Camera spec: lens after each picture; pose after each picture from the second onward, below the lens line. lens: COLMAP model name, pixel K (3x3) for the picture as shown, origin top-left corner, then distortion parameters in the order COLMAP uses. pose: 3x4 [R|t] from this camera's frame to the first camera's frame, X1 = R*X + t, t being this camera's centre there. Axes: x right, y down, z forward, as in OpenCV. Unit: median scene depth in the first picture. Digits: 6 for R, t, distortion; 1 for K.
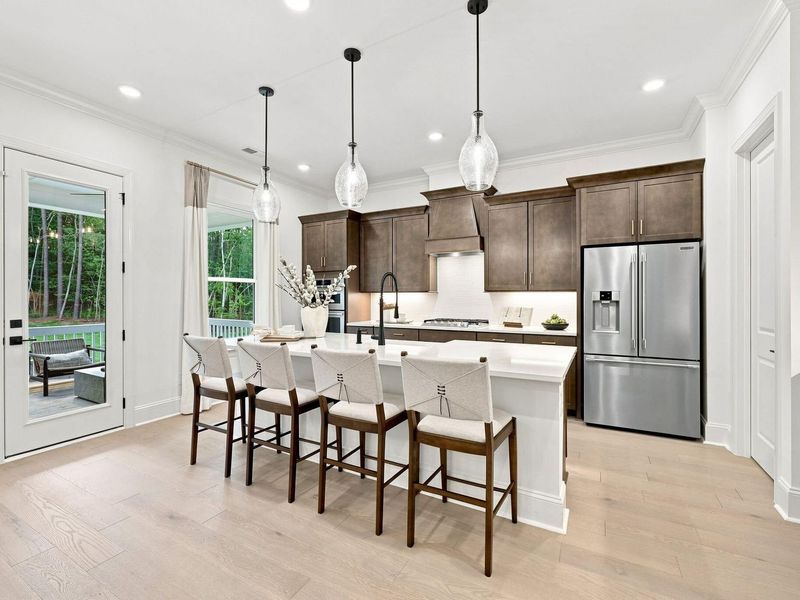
lens RADIAL K [[363.9, 0, 403.1], [0, 363.9, 299.8], [0, 0, 1]] dist [-0.005413, 0.001334]
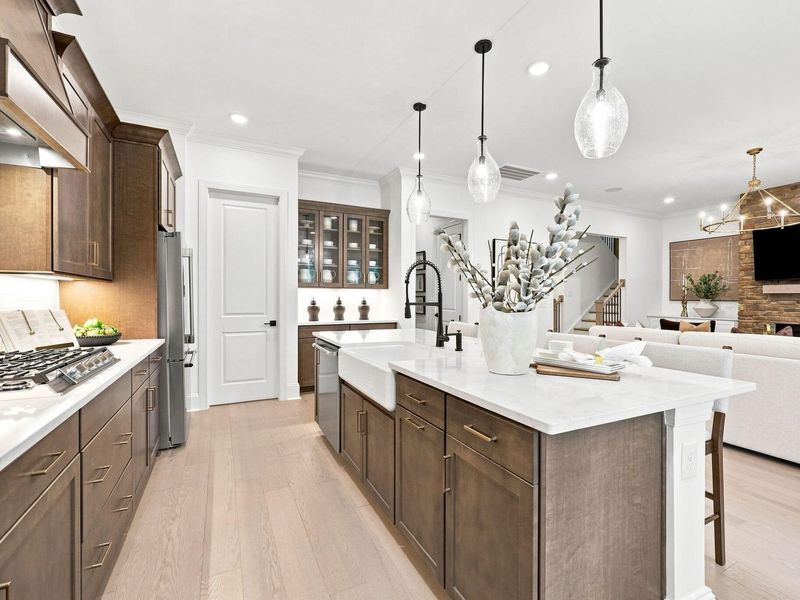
lens RADIAL K [[363.9, 0, 399.9], [0, 363.9, 300.5], [0, 0, 1]] dist [-0.005413, 0.001334]
pose [[-0.817274, -0.004353, 0.576233, -0.344878], [0.002215, 0.999940, 0.010695, 0.003884], [-0.576246, 0.010018, -0.817215, 1.301462]]
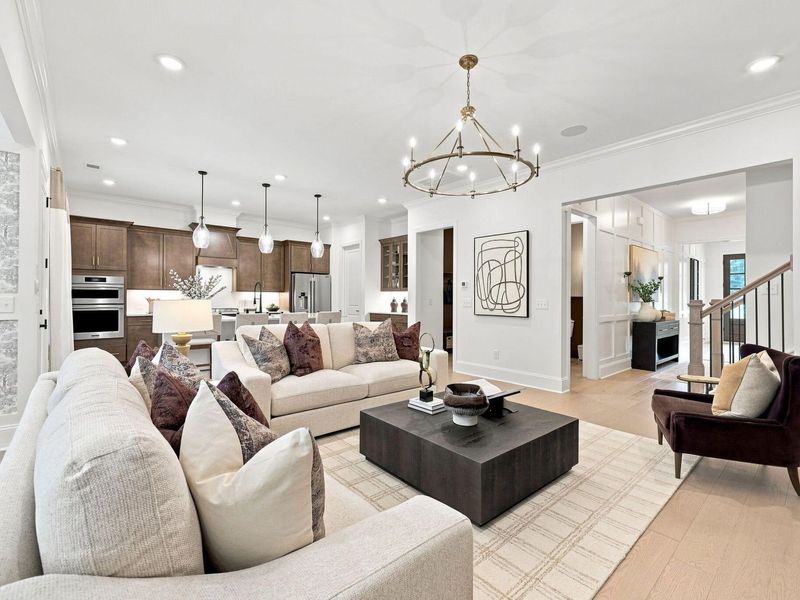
lens RADIAL K [[363.9, 0, 399.9], [0, 363.9, 295.7], [0, 0, 1]] dist [-0.005413, 0.001334]
pose [[0.353448, 0.007936, 0.935420, -1.289841], [-0.000141, 0.999964, -0.008430, 0.015900], [-0.935454, 0.002847, 0.353437, -0.373229]]
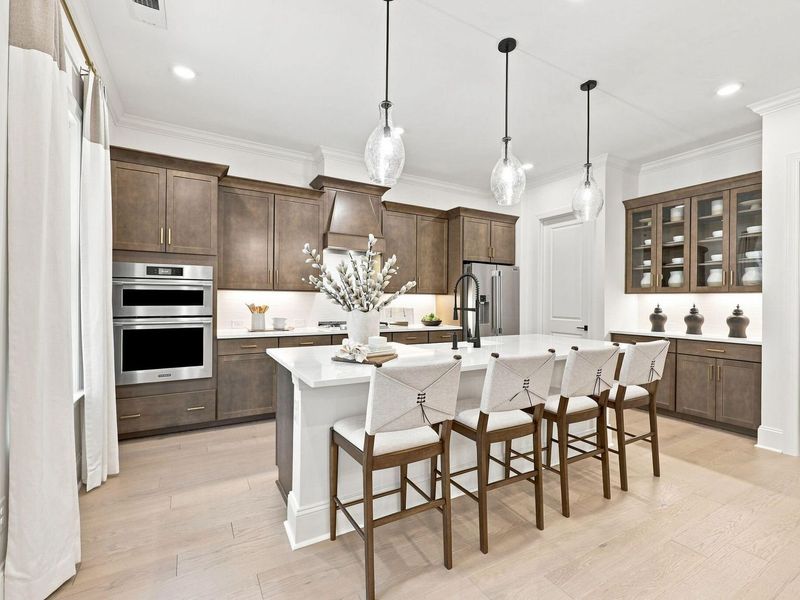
lens RADIAL K [[363.9, 0, 400.7], [0, 363.9, 300.3], [0, 0, 1]] dist [-0.005413, 0.001334]
pose [[0.522472, 0.005118, 0.852641, -0.727805], [-0.005471, 0.999982, -0.002649, 0.000720], [-0.852639, -0.003281, 0.522490, 0.495306]]
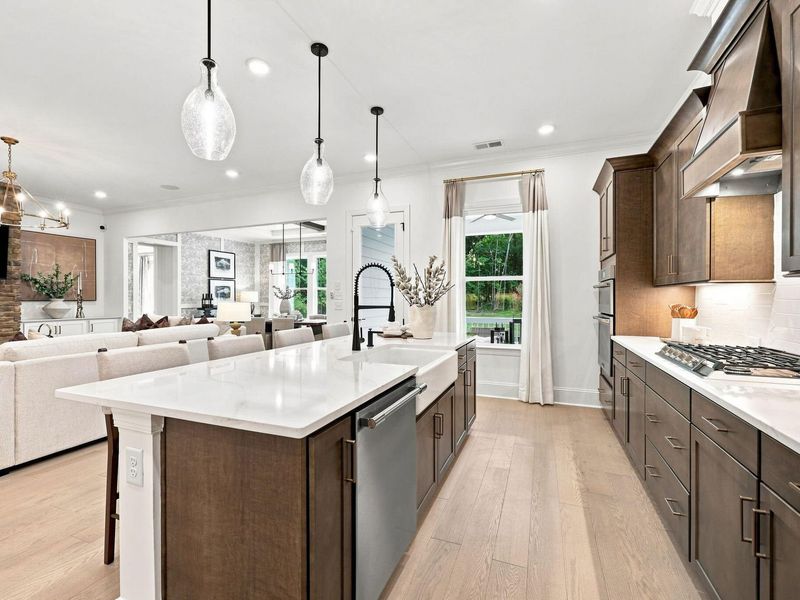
lens RADIAL K [[363.9, 0, 401.3], [0, 363.9, 299.5], [0, 0, 1]] dist [-0.005413, 0.001334]
pose [[0.126279, 0.005455, -0.991980, 0.587400], [-0.007484, 0.999962, 0.004546, 0.000582], [0.991966, 0.006849, 0.126315, 0.741224]]
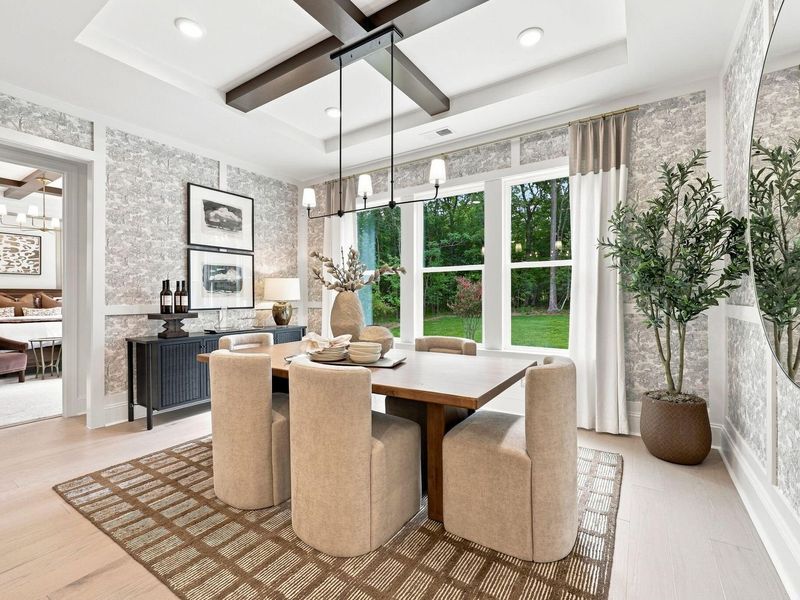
lens RADIAL K [[363.9, 0, 402.8], [0, 363.9, 296.6], [0, 0, 1]] dist [-0.005413, 0.001334]
pose [[-0.077727, -0.000854, -0.996974, -0.900131], [-0.003982, 0.999992, -0.000546, 0.024388], [0.996967, 0.003928, -0.077730, 0.502297]]
